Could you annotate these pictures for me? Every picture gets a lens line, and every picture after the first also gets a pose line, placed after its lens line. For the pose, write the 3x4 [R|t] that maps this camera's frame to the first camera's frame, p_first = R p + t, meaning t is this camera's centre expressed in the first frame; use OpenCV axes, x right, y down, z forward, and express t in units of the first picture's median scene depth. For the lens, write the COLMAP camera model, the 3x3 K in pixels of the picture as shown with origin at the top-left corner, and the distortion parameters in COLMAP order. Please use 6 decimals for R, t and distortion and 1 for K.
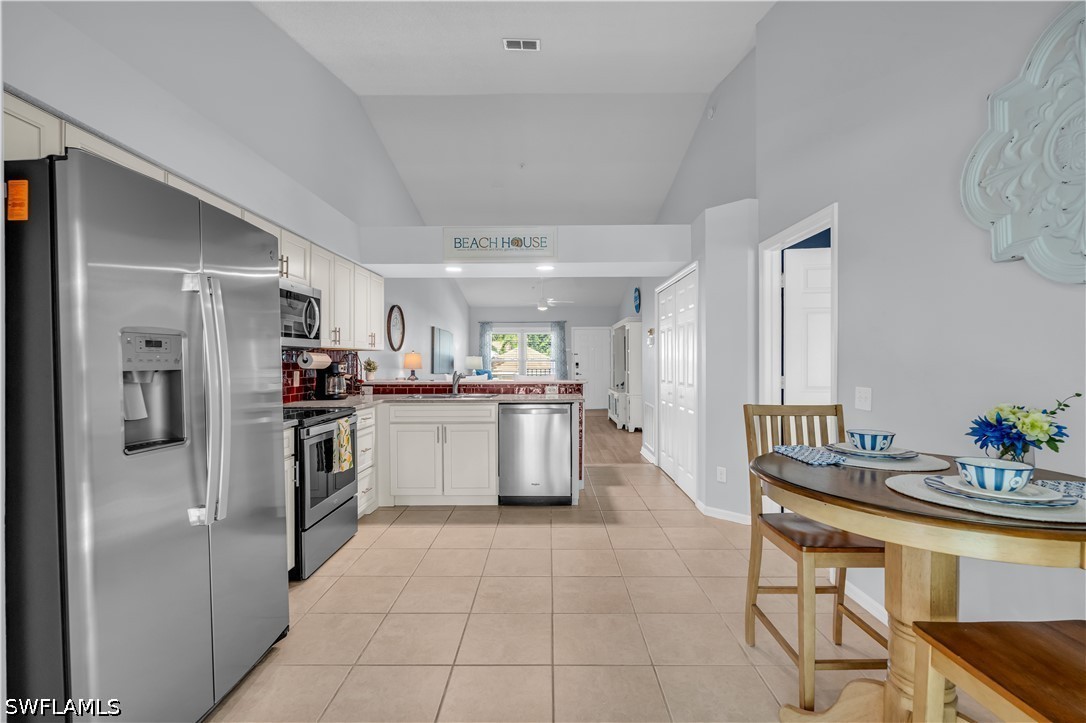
lens RADIAL K [[481.4, 0, 545.4], [0, 481.4, 362.3], [0, 0, 1]] dist [-0.003266, 0.000275]
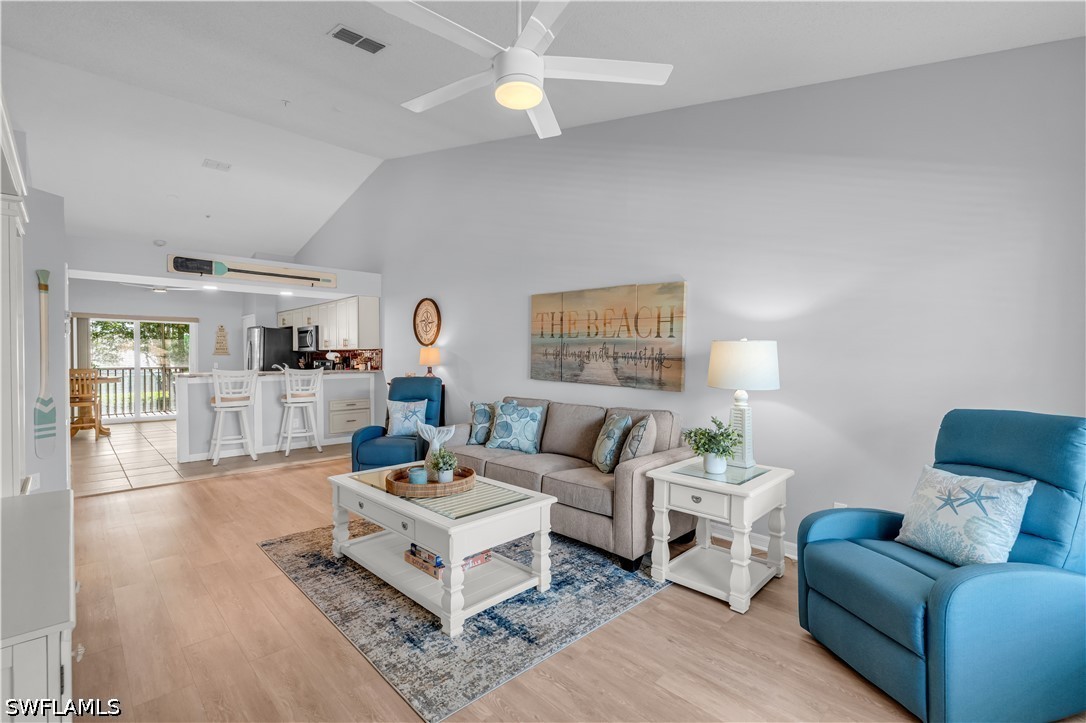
lens RADIAL K [[488.8, 0, 543.0], [0, 488.8, 361.5], [0, 0, 1]] dist [-0.002129, -0.000016]
pose [[-0.711948, 0.010516, -0.702154, 0.335590], [-0.000070, 0.999887, 0.015046, -0.011278], [0.702232, 0.010761, -0.711866, 2.929814]]
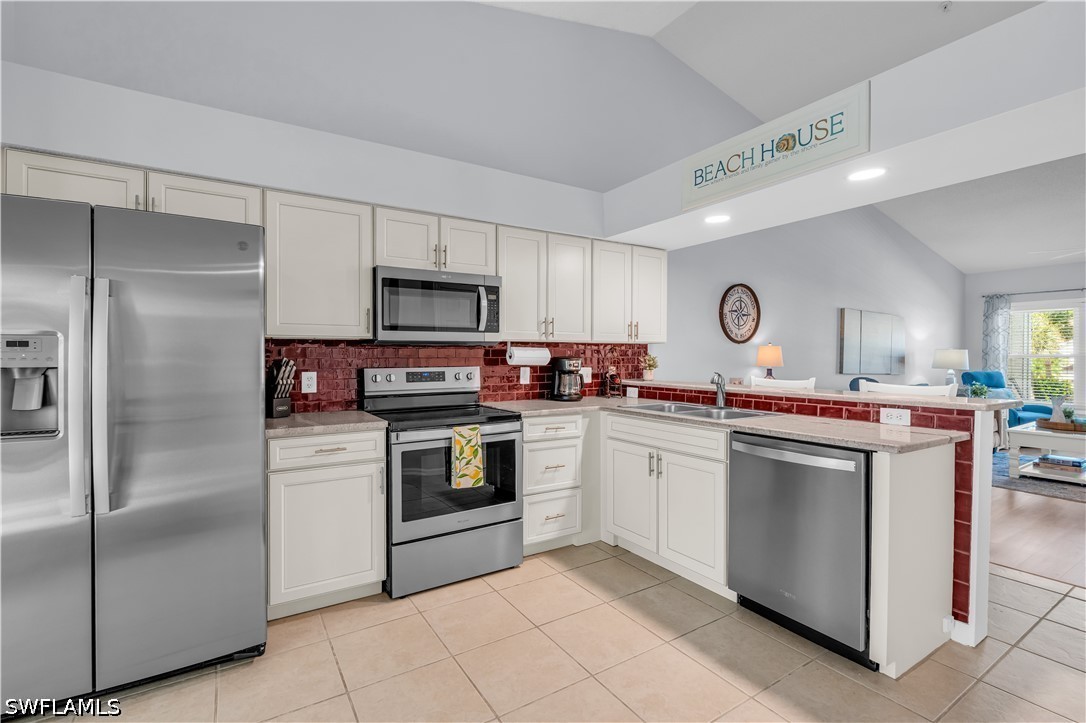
lens RADIAL K [[488.8, 0, 543.0], [0, 488.8, 361.5], [0, 0, 1]] dist [-0.002129, -0.000016]
pose [[0.541631, 0.013538, -0.840507, 0.278892], [-0.004050, 0.999901, 0.013496, -0.005891], [0.840606, -0.003906, 0.541633, 0.488186]]
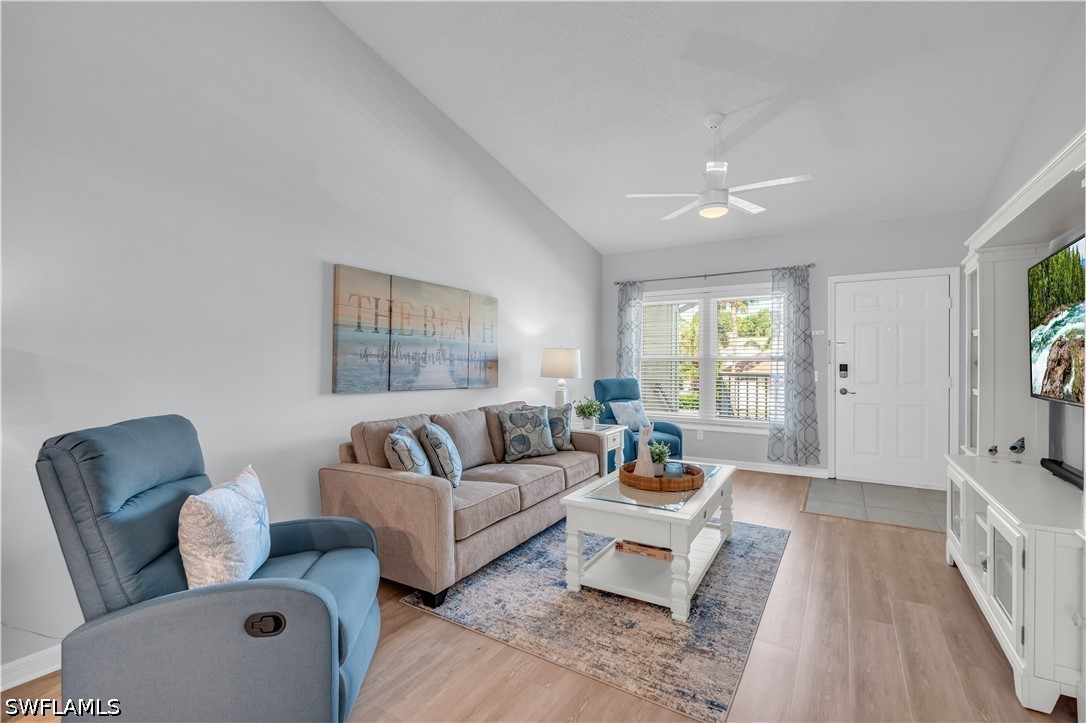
lens RADIAL K [[481.4, 0, 545.4], [0, 481.4, 362.3], [0, 0, 1]] dist [-0.003266, 0.000275]
pose [[0.855820, 0.004514, -0.517254, 0.185027], [-0.002738, 0.999987, 0.004197, -0.004187], [0.517267, -0.002175, 0.855822, 1.600040]]
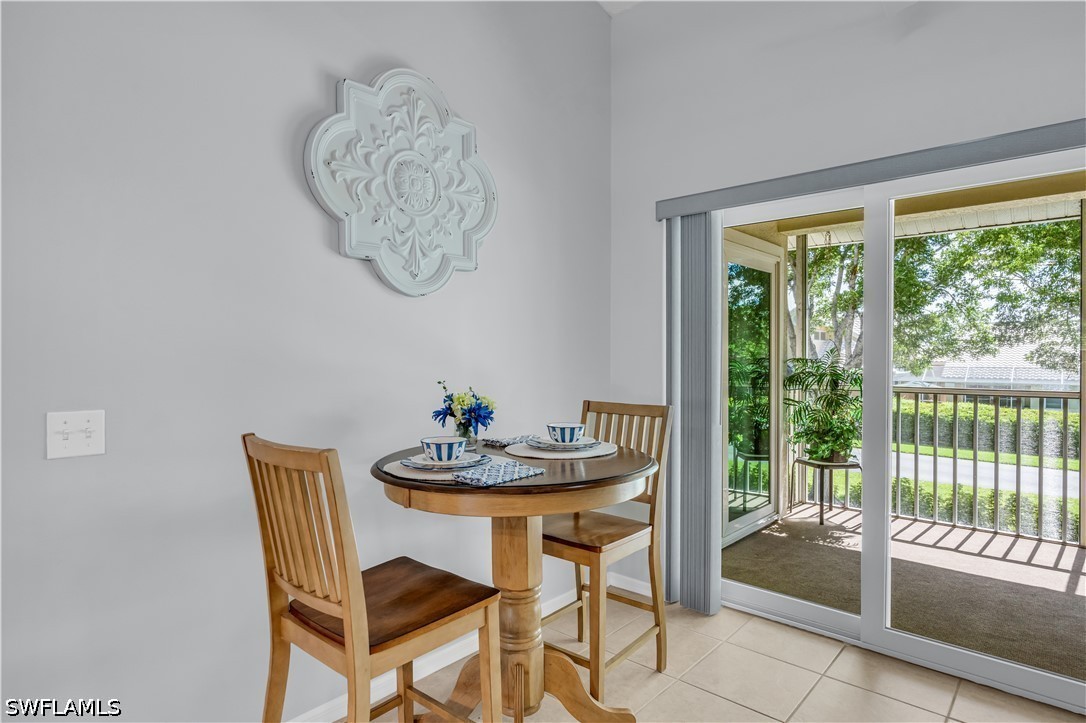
lens RADIAL K [[598.0, 0, 540.4], [0, 598.0, 350.8], [0, 0, 1]] dist [-0.002243, -0.000416]
pose [[-0.751582, -0.006614, 0.659606, -0.068302], [-0.006974, 0.999974, 0.002079, -0.007937], [-0.659602, -0.003038, -0.751609, 0.681234]]
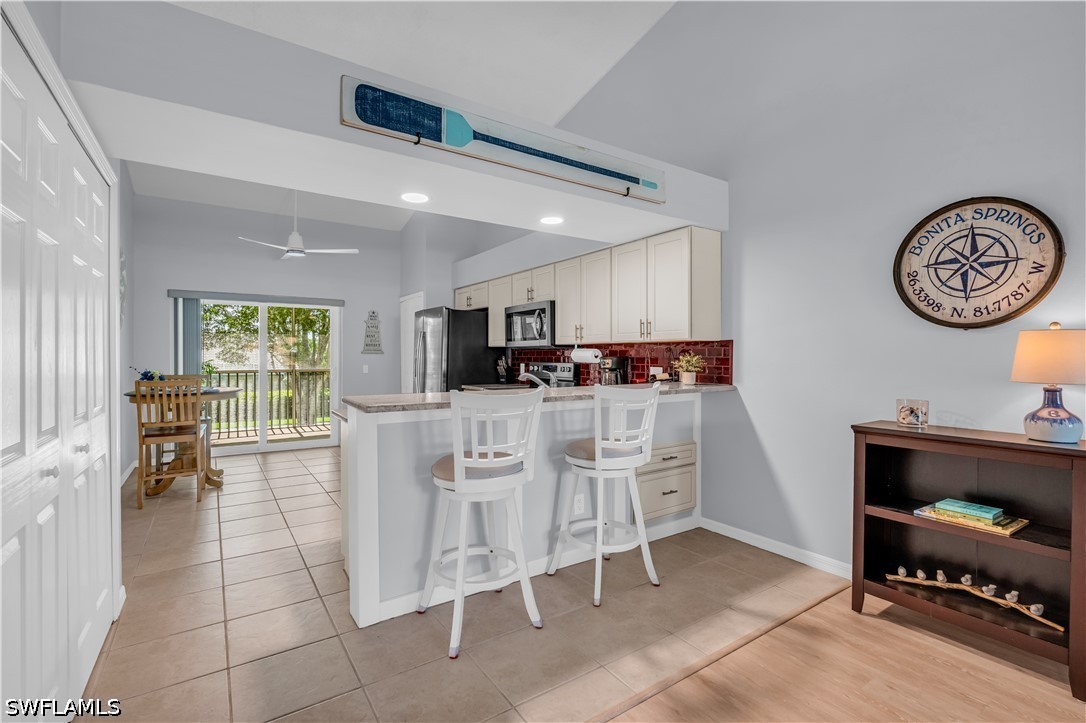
lens RADIAL K [[483.2, 0, 545.5], [0, 483.2, 355.7], [0, 0, 1]] dist [-0.004049, -0.000361]
pose [[-0.816380, 0.001956, -0.577512, 0.236590], [-0.000207, 0.999993, 0.003680, -0.007254], [0.577515, 0.003124, -0.816374, 1.743460]]
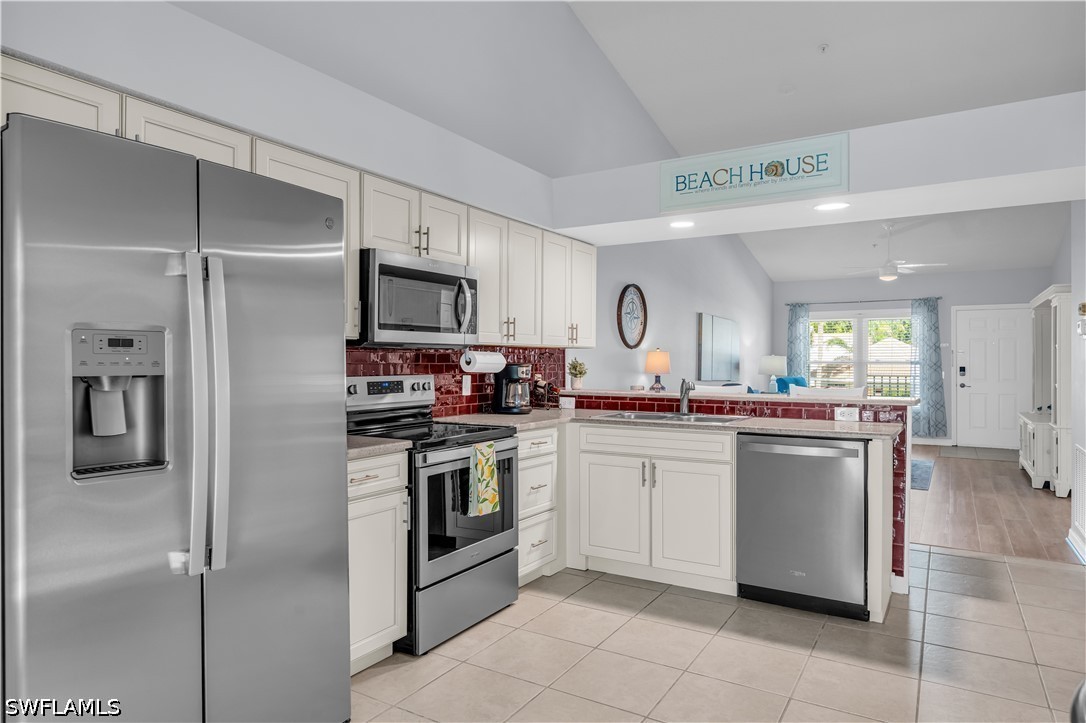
lens RADIAL K [[661.5, 0, 543.9], [0, 661.5, 360.4], [0, 0, 1]] dist [0.001297, 0.001707]
pose [[0.858731, 0.004278, -0.512409, 0.126599], [-0.006550, 0.999975, -0.002628, -0.003628], [0.512385, 0.005613, 0.858737, 0.140981]]
